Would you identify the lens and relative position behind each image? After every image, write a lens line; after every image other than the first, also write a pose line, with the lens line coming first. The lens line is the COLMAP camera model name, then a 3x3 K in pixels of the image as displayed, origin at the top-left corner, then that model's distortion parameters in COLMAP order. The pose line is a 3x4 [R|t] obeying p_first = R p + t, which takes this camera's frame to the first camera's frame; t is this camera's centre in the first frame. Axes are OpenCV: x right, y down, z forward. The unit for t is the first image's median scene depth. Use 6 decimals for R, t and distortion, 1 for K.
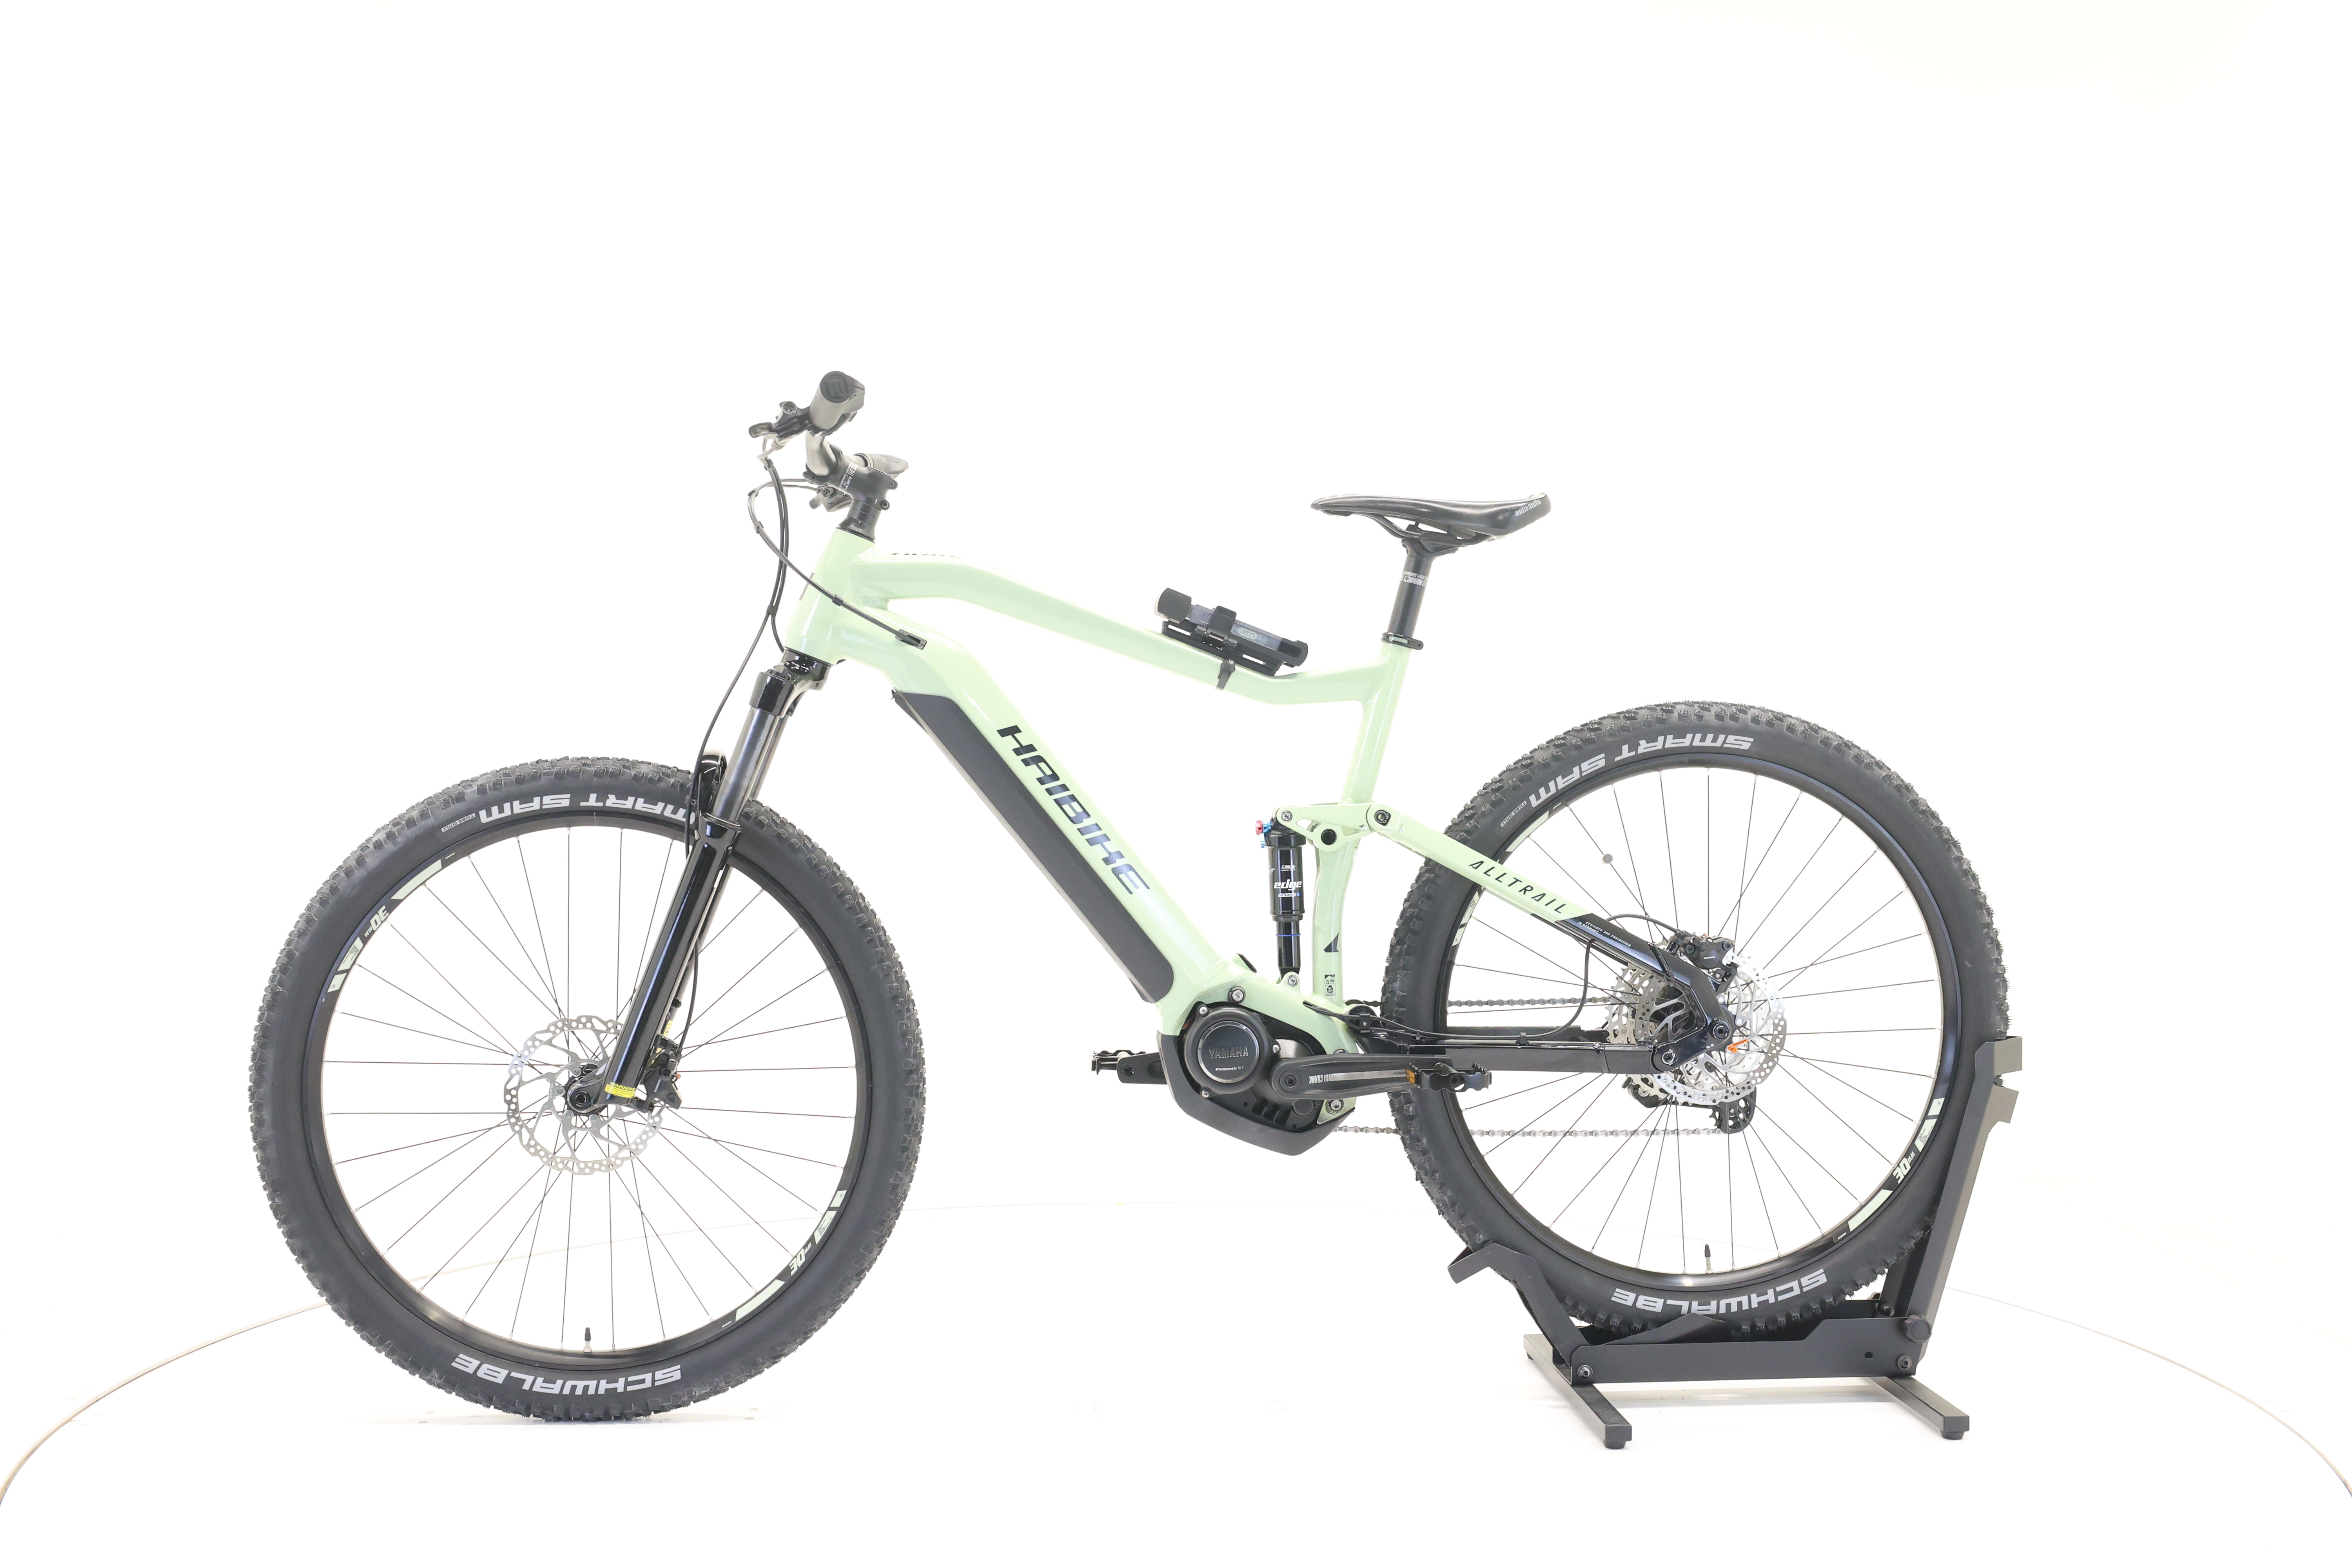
lens RADIAL K [[2575.2, 0, 1035.9], [0, 2575.2, 776.2], [0, 0, 1]] dist [0.005535, 0.005103]
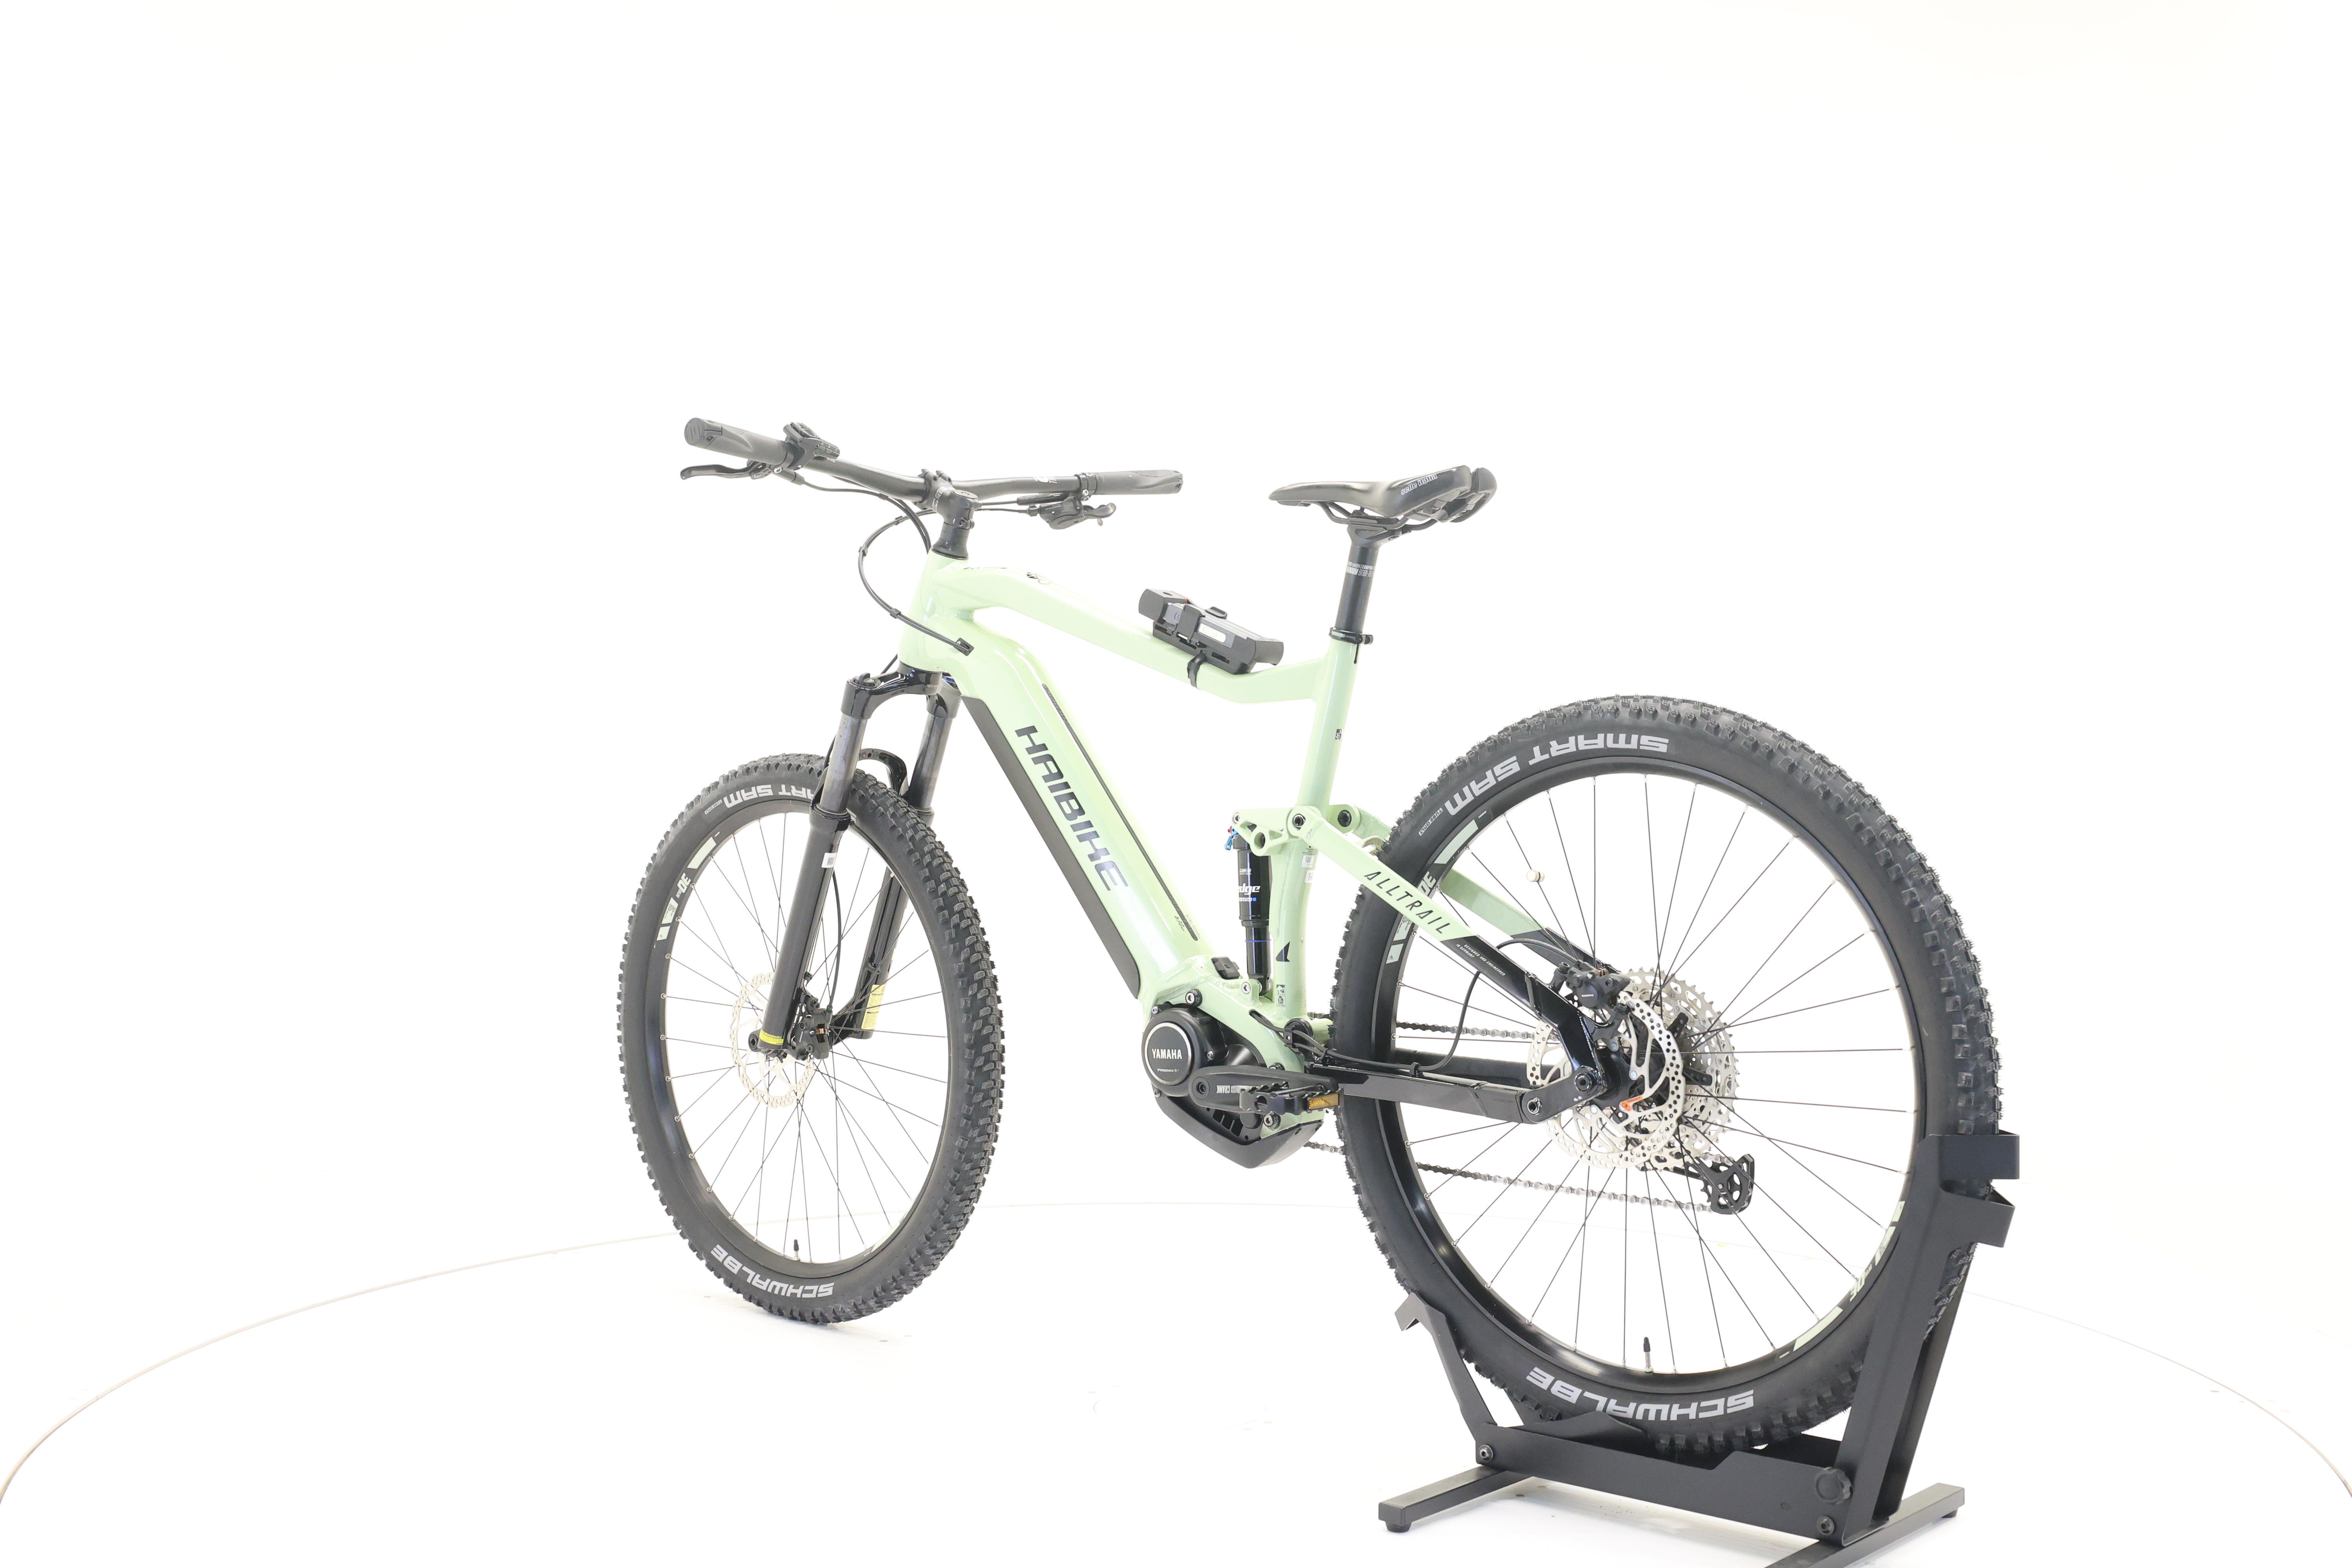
lens RADIAL K [[2575.2, 0, 1035.9], [0, 2575.2, 776.2], [0, 0, 1]] dist [0.005535, 0.005103]
pose [[0.677248, 0.011188, -0.735670, 0.757884], [-0.019622, 0.999803, -0.002859, 0.003891], [0.735494, 0.016371, 0.677334, 0.280900]]
